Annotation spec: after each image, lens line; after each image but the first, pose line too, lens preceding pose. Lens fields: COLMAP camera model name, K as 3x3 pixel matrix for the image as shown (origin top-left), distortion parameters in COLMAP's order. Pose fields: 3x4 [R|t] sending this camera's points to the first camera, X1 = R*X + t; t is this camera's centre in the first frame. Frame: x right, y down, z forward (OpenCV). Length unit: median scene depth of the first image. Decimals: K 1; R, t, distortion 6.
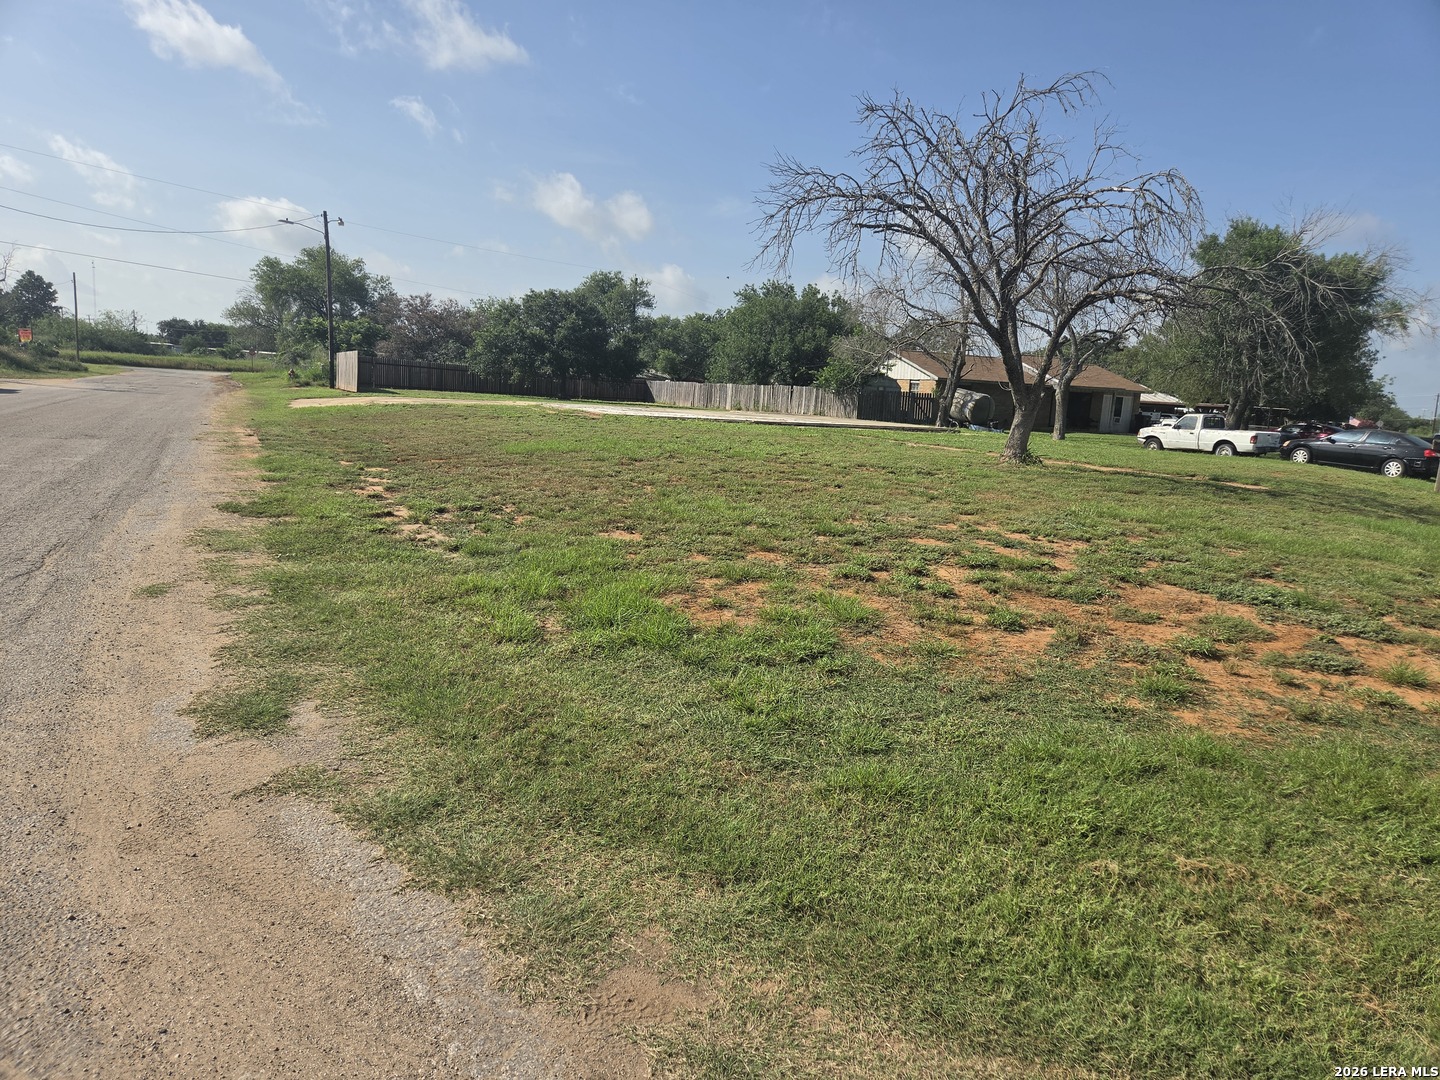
lens RADIAL K [[964.2, 0, 725.3], [0, 964.2, 543.2], [0, 0, 1]] dist [0.066788, -0.040269]
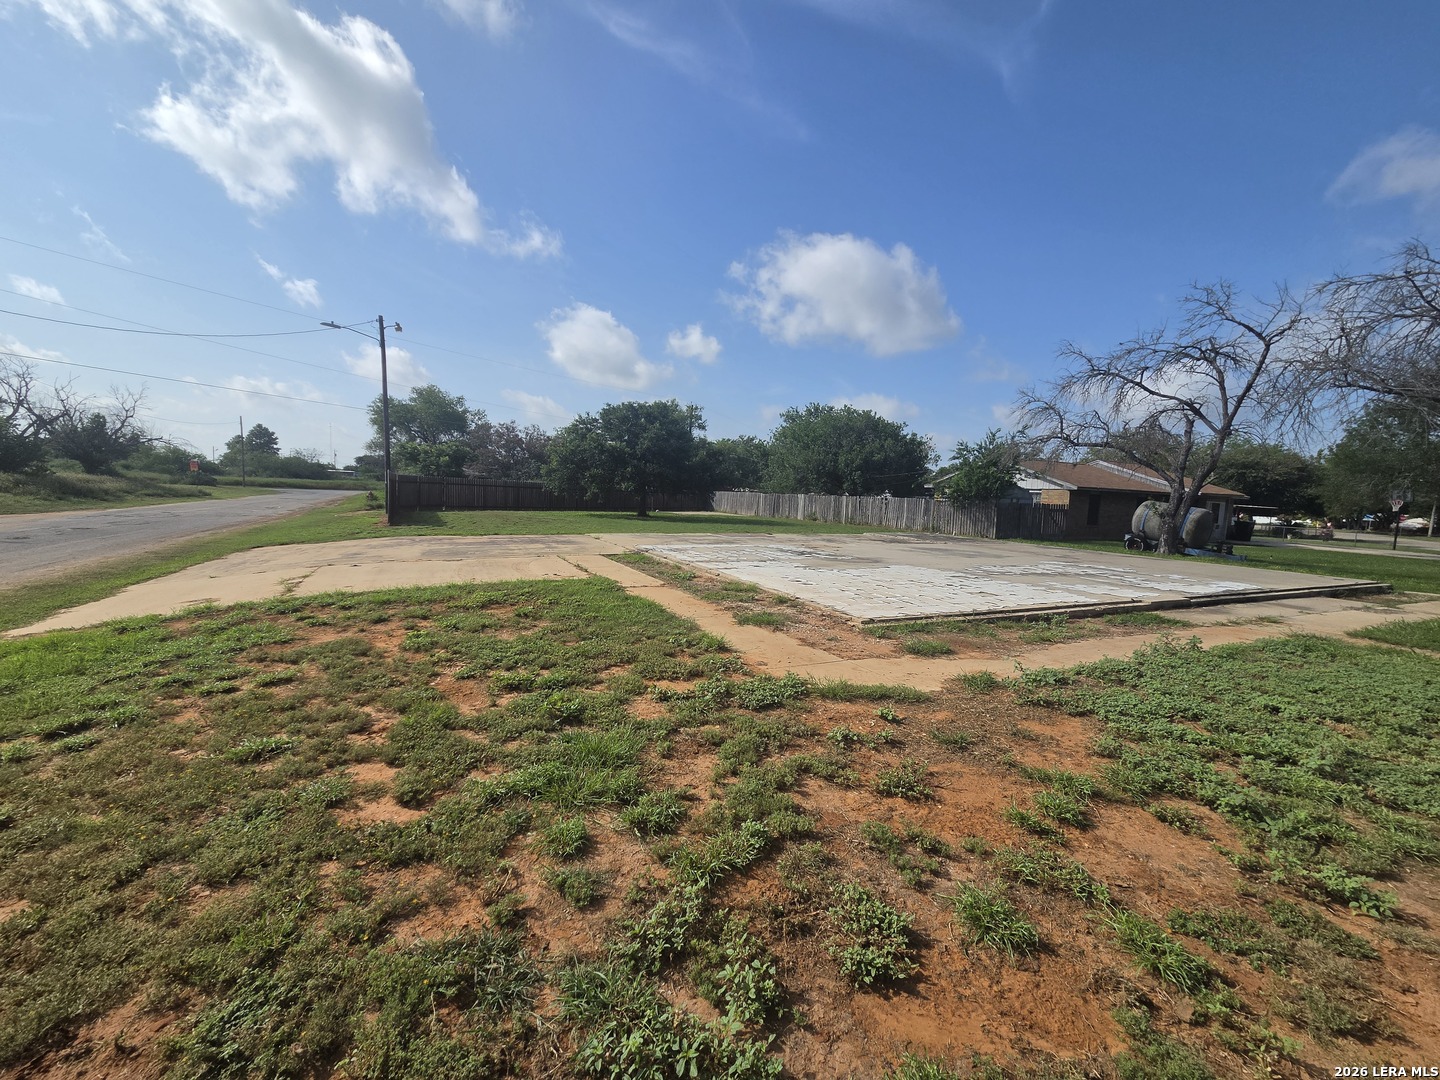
lens RADIAL K [[591.8, 0, 707.5], [0, 591.8, 544.3], [0, 0, 1]] dist [0.005087, 0.001720]
pose [[0.999770, -0.018261, -0.011282, -0.104301], [0.017455, 0.997550, -0.067749, -0.086253], [0.012492, 0.067536, 0.997639, 0.453008]]
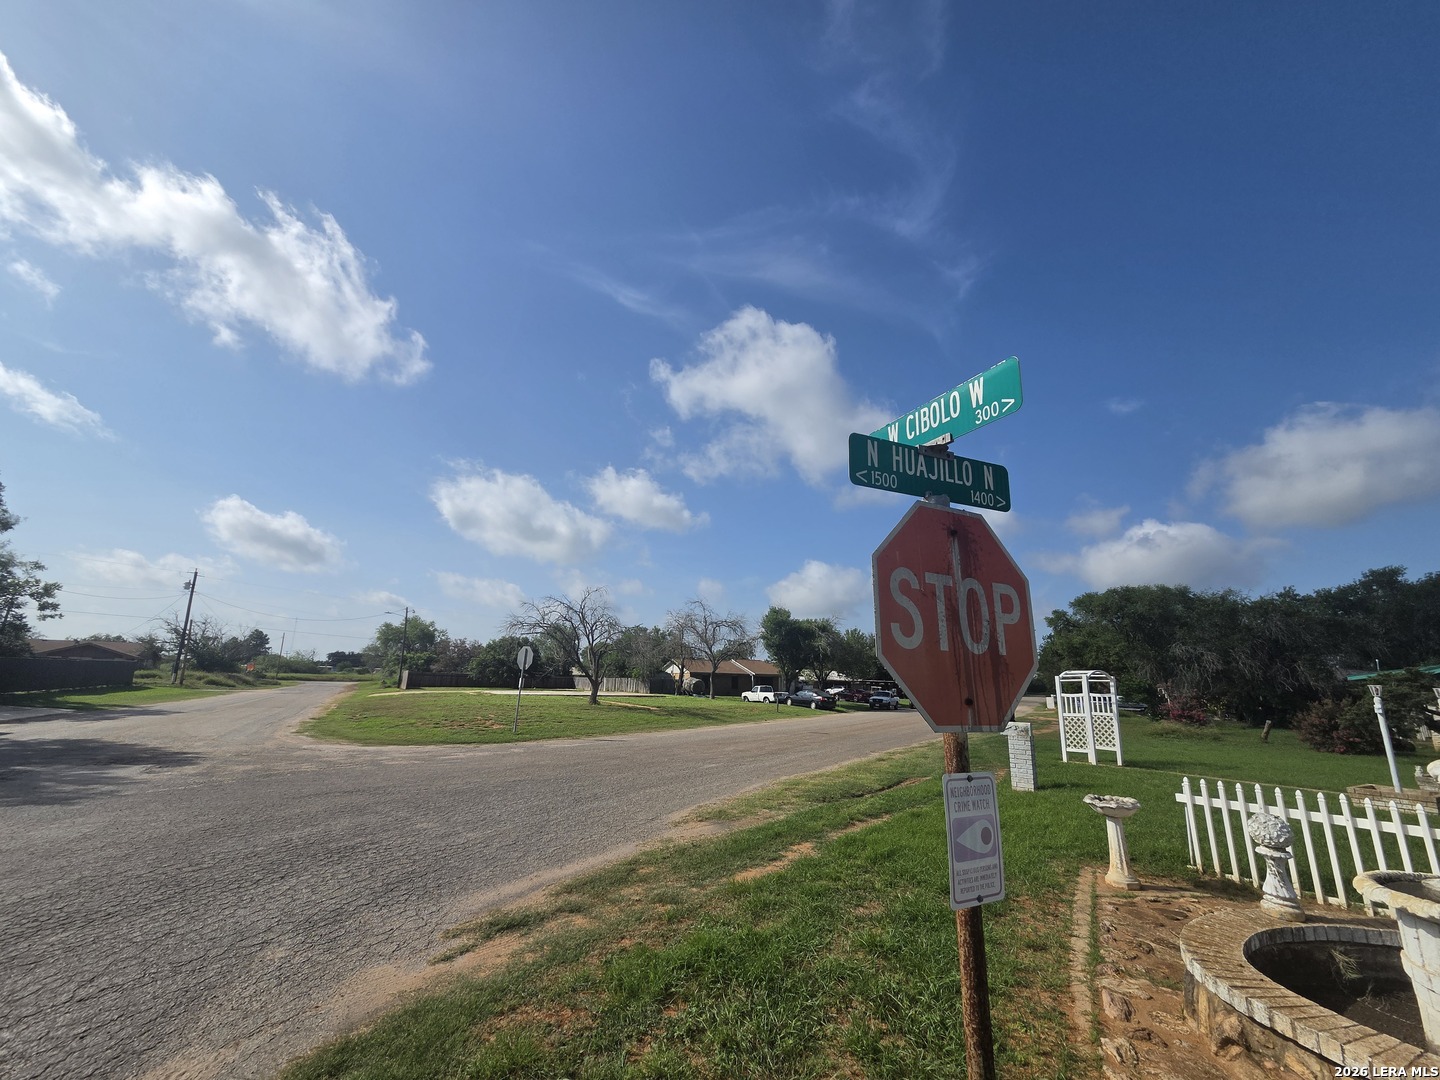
lens RADIAL K [[591.8, 0, 709.7], [0, 591.8, 546.7], [0, 0, 1]] dist [0.005087, 0.001720]
pose [[0.998261, -0.022859, 0.054330, 0.193022], [0.041272, 0.929143, -0.367410, 0.051685], [-0.042082, 0.369014, 0.928471, -0.305541]]
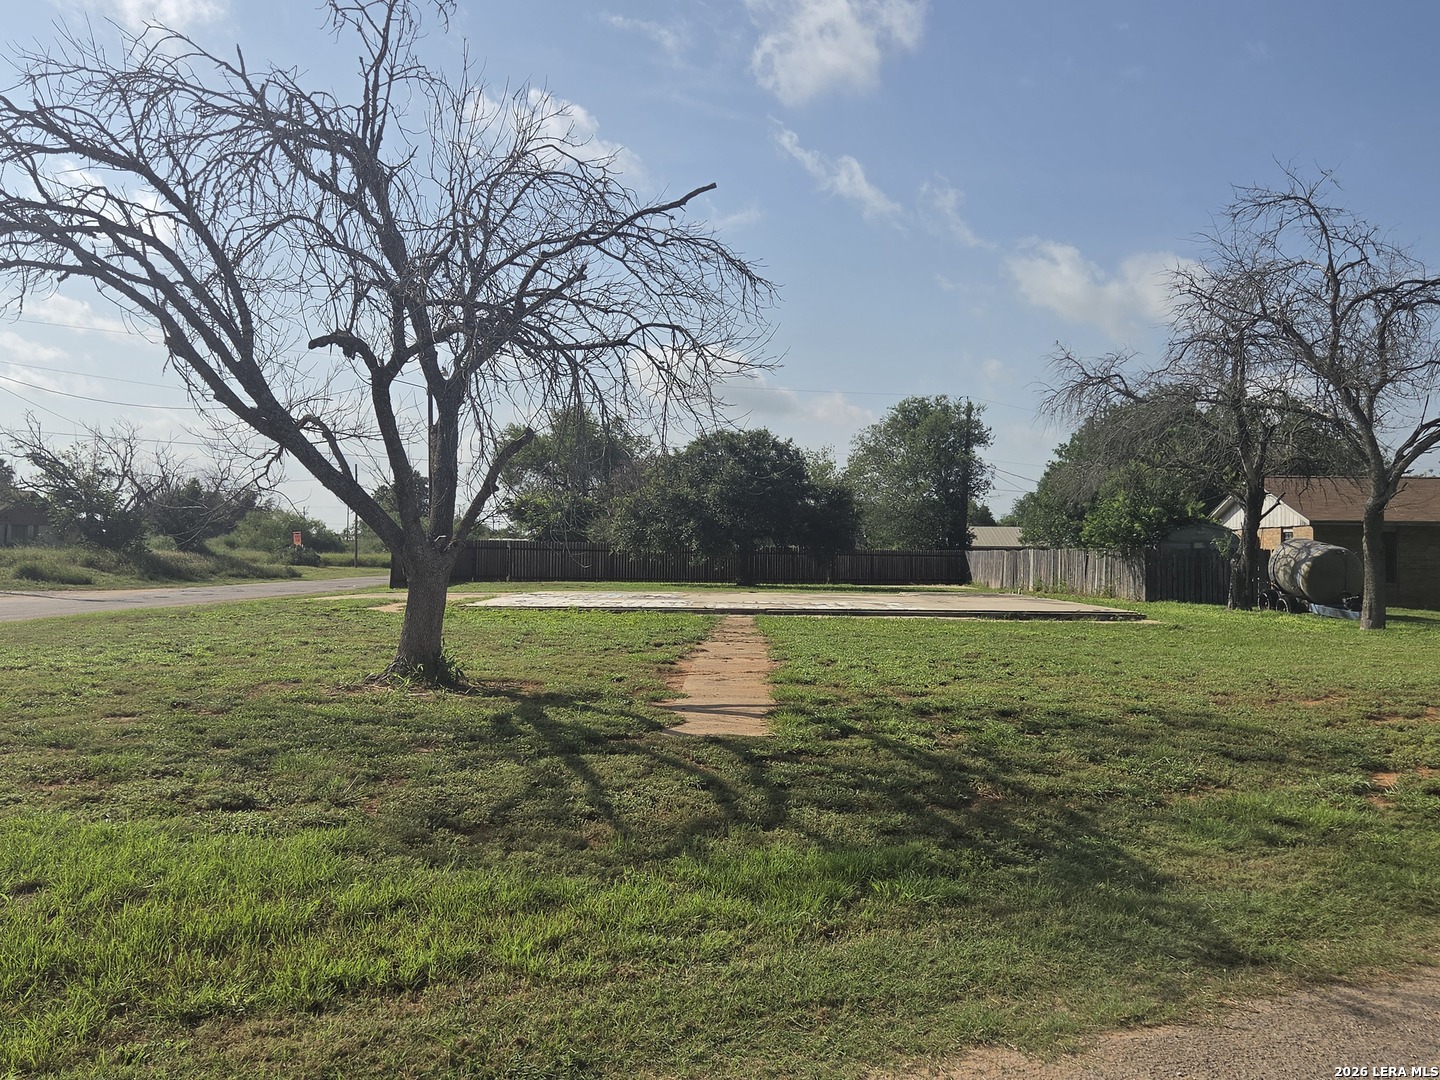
lens RADIAL K [[1384.4, 0, 717.5], [0, 1384.4, 541.7], [0, 0, 1]] dist [0.061140, 0.000000]
pose [[0.897272, -0.052947, -0.438292, 0.257361], [-0.026720, 0.984449, -0.173626, -0.011001], [0.440670, 0.167500, 0.881904, 0.142658]]
